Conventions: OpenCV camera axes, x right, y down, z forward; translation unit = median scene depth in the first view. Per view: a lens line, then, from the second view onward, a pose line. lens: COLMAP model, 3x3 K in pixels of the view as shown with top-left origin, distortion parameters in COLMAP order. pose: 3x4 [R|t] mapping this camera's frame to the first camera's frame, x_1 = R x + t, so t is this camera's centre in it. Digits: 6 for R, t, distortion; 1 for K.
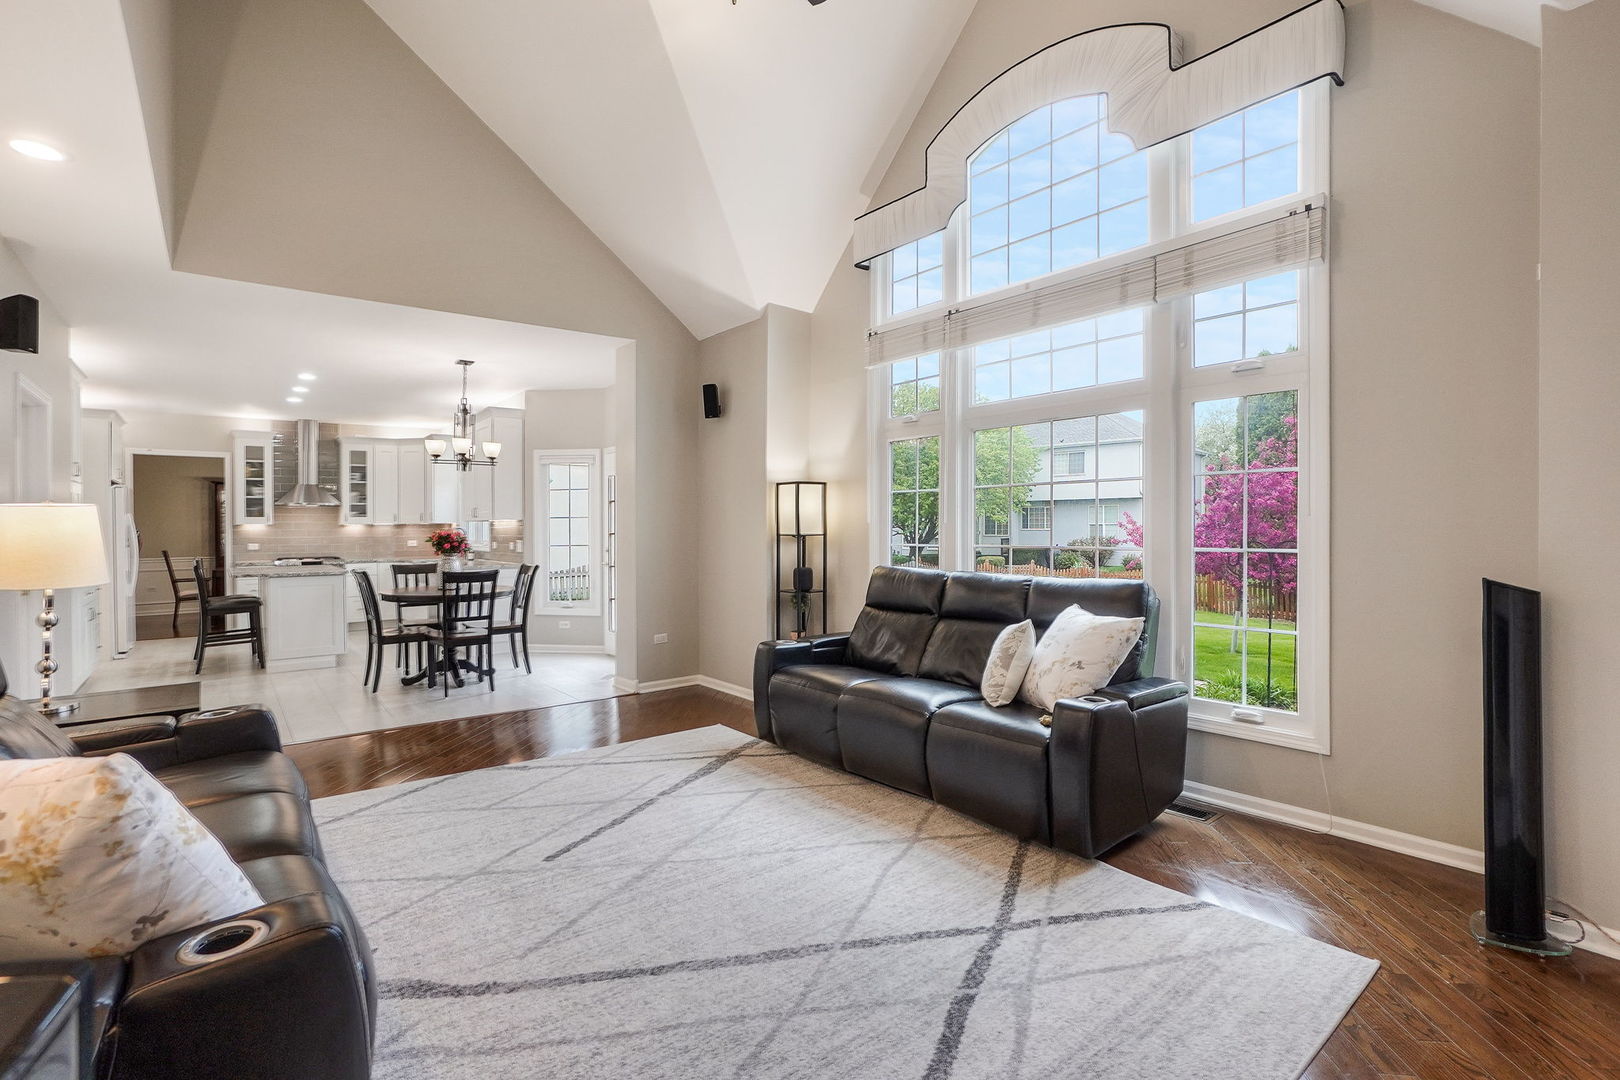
lens RADIAL K [[736.7, 0, 803.1], [0, 736.7, 532.0], [0, 0, 1]] dist [-0.042810, 0.000403]
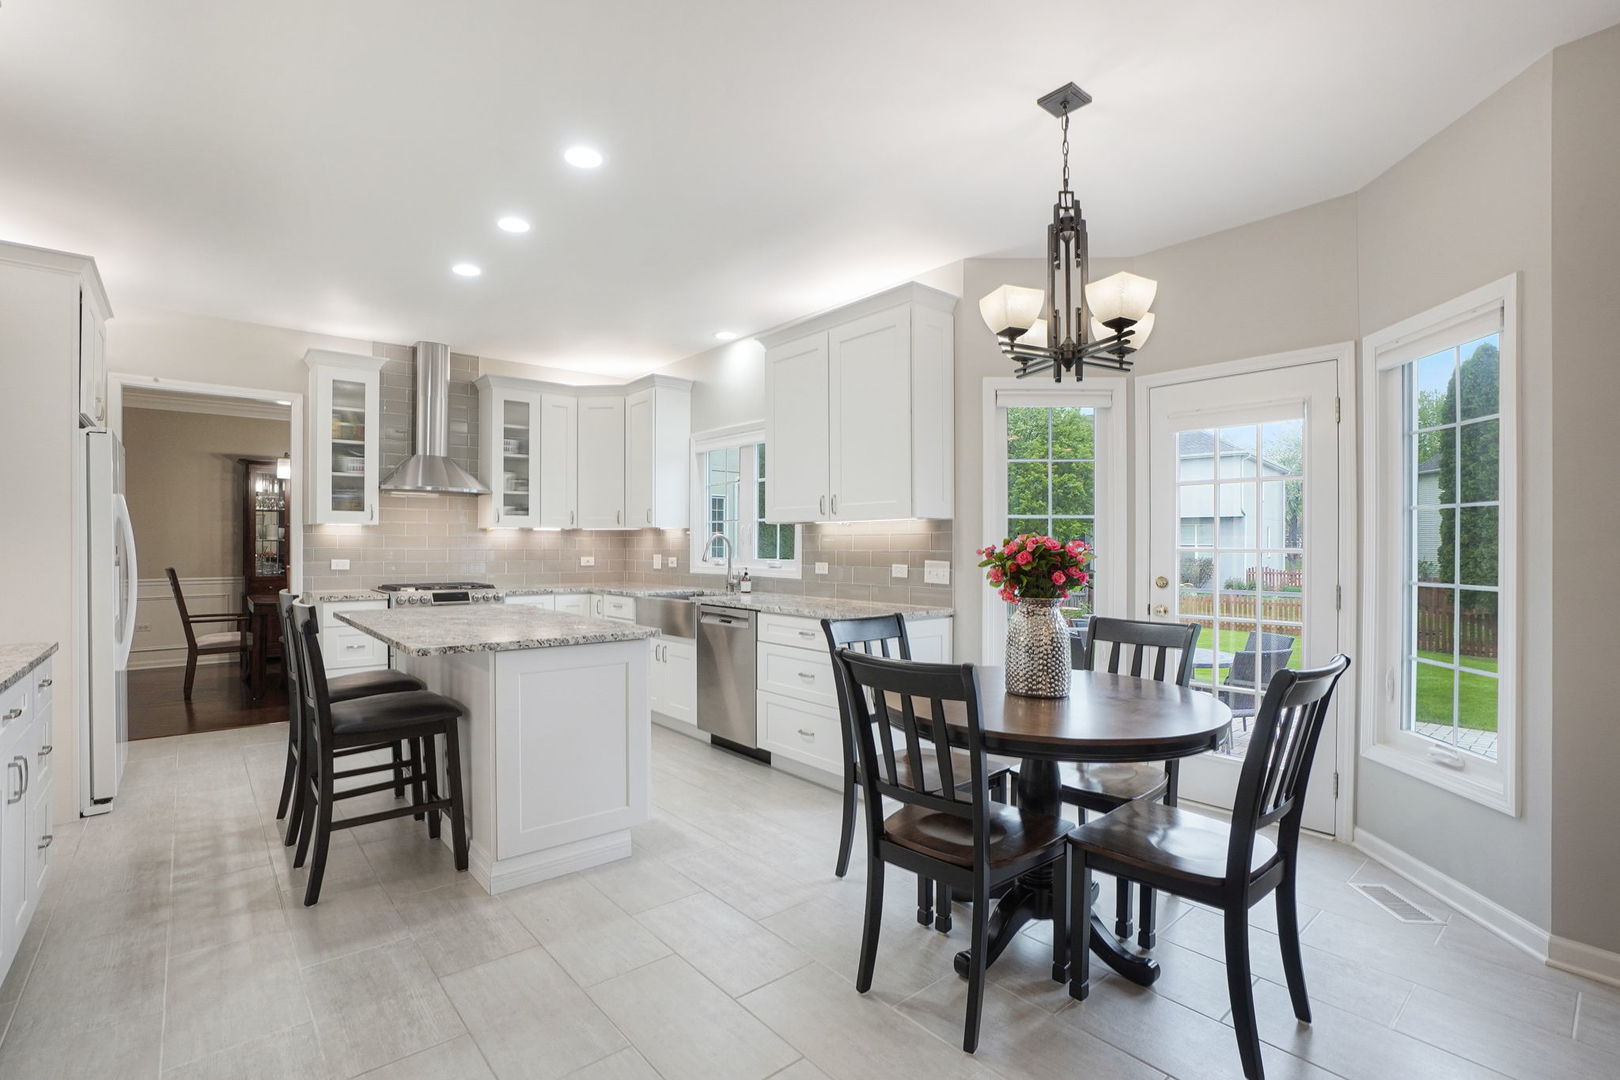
lens RADIAL K [[728.7, 0, 811.4], [0, 728.7, 535.1], [0, 0, 1]] dist [-0.020145, 0.000092]
pose [[0.999968, 0.007162, 0.003690, -0.942077], [-0.007123, 0.999922, -0.010261, 0.000273], [-0.003764, 0.010234, 0.999941, 1.027100]]
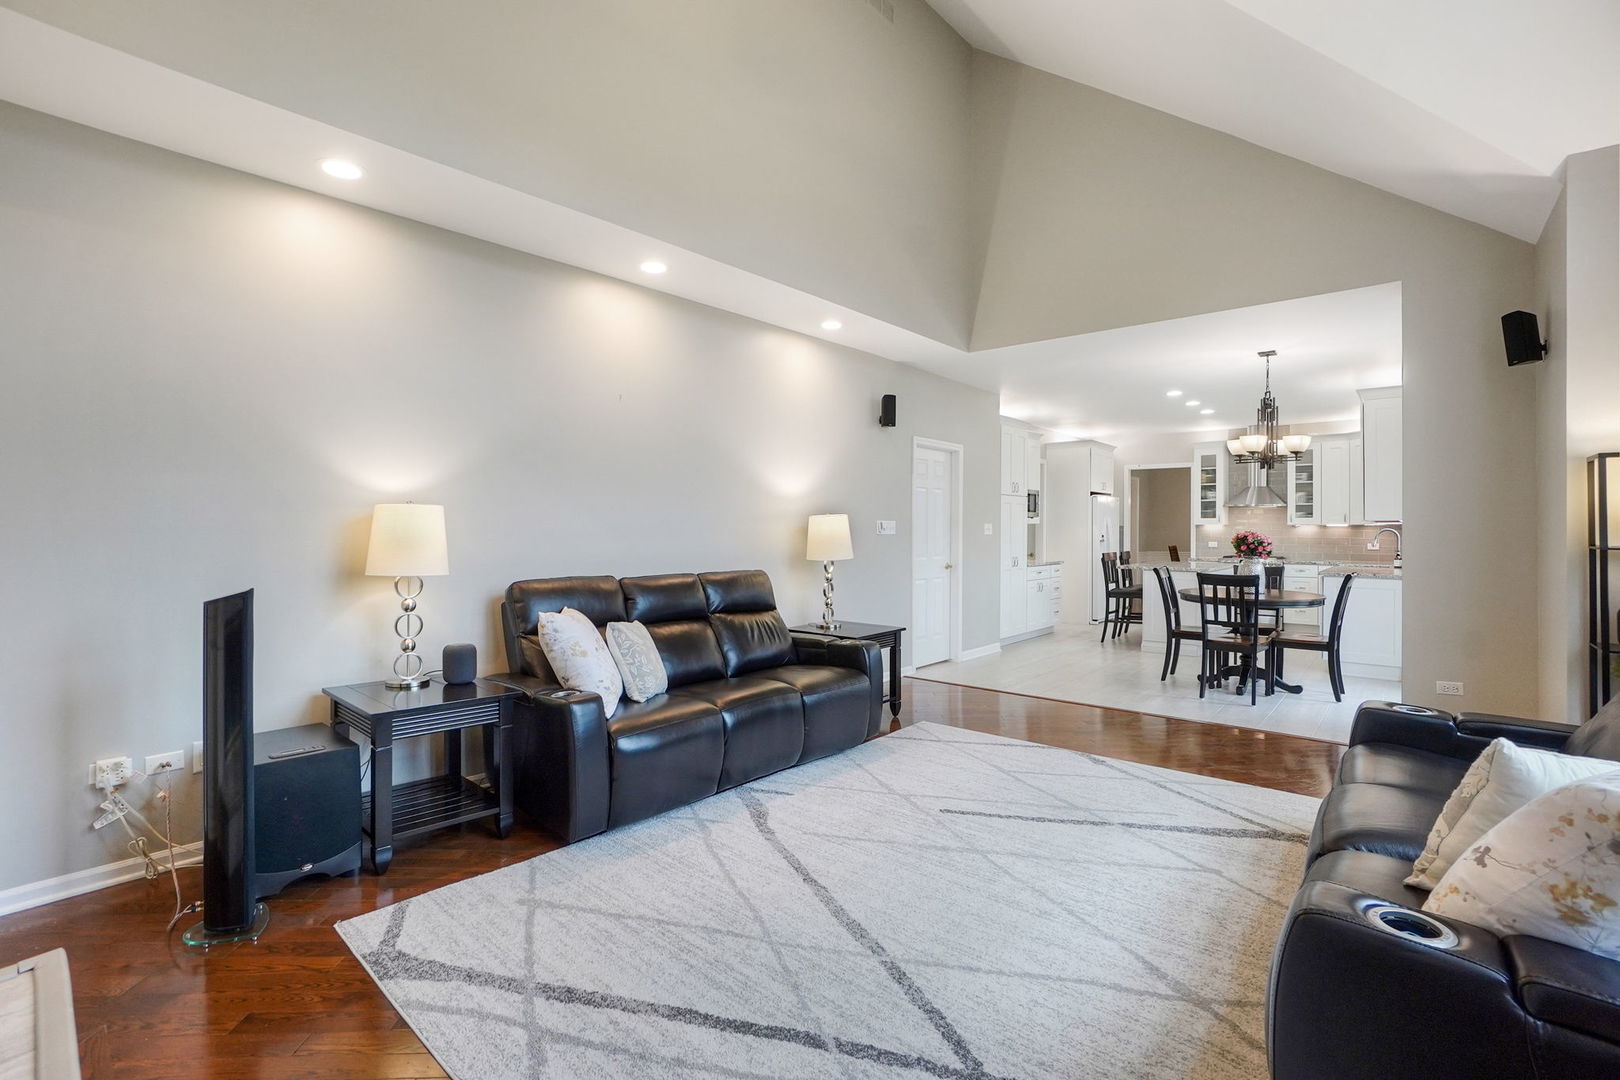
lens RADIAL K [[736.7, 0, 803.1], [0, 736.7, 532.0], [0, 0, 1]] dist [-0.042810, 0.000403]
pose [[0.173195, 0.006348, -0.984867, 0.561774], [-0.005074, 0.999972, 0.005554, -0.006346], [0.984874, 0.004036, 0.173222, 0.407906]]
